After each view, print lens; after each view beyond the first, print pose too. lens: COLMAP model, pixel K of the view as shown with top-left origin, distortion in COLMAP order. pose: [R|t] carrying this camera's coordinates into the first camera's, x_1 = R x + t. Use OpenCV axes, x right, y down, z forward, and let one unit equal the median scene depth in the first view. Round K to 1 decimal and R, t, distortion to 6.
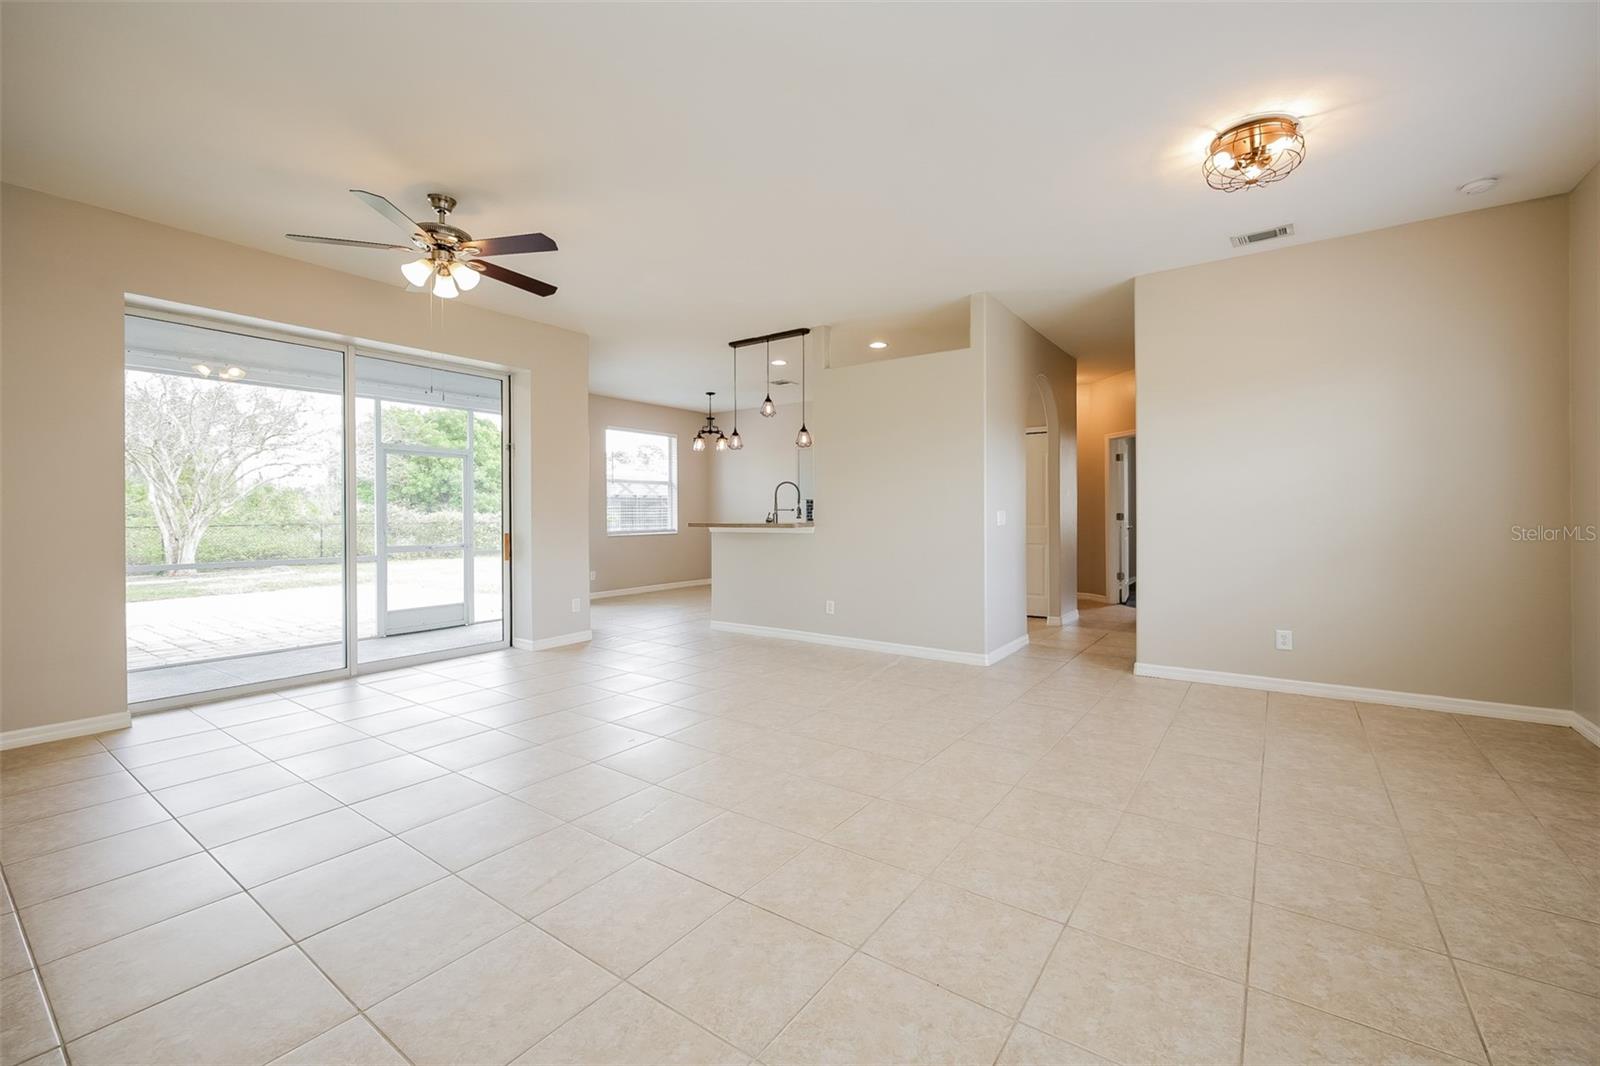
lens RADIAL K [[665.1, 0, 800.5], [0, 665.1, 527.9], [0, 0, 1]] dist [0.002738, -0.000073]
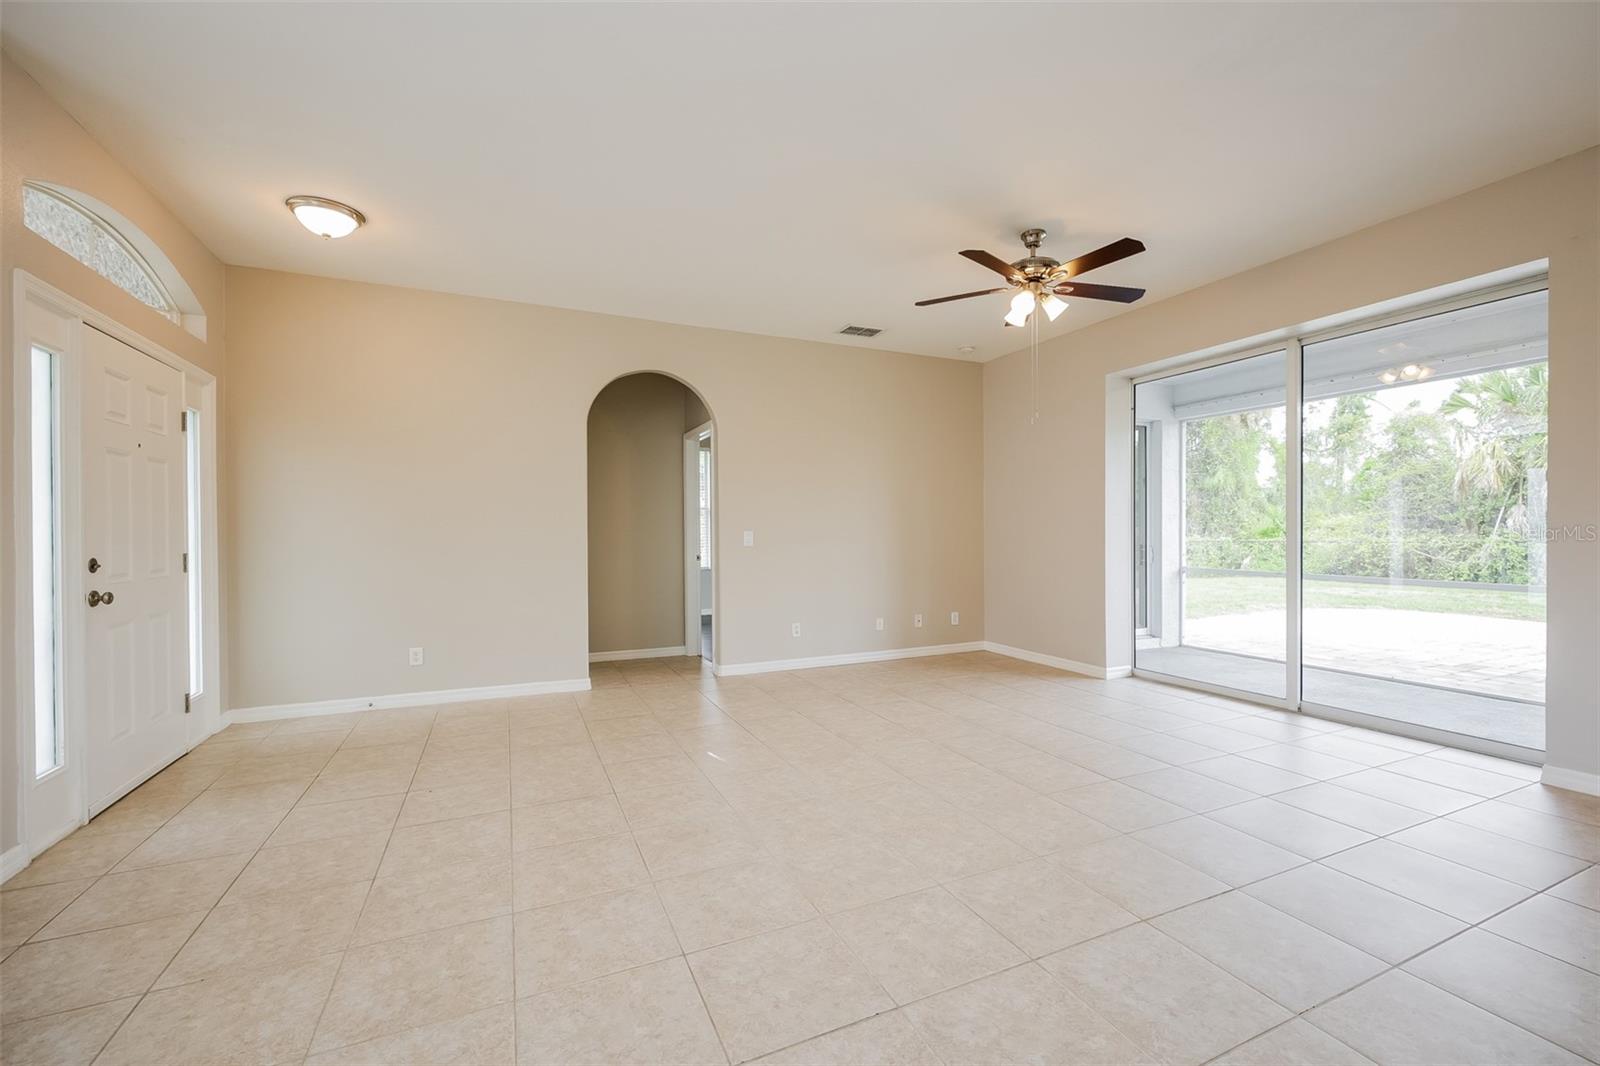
lens RADIAL K [[665.1, 0, 816.0], [0, 665.1, 531.6], [0, 0, 1]] dist [0.002738, -0.000073]
pose [[-0.484414, 0.010028, -0.874781, 0.900530], [-0.008059, 0.999841, 0.015924, -0.050017], [0.874802, 0.014763, -0.484256, 1.931382]]
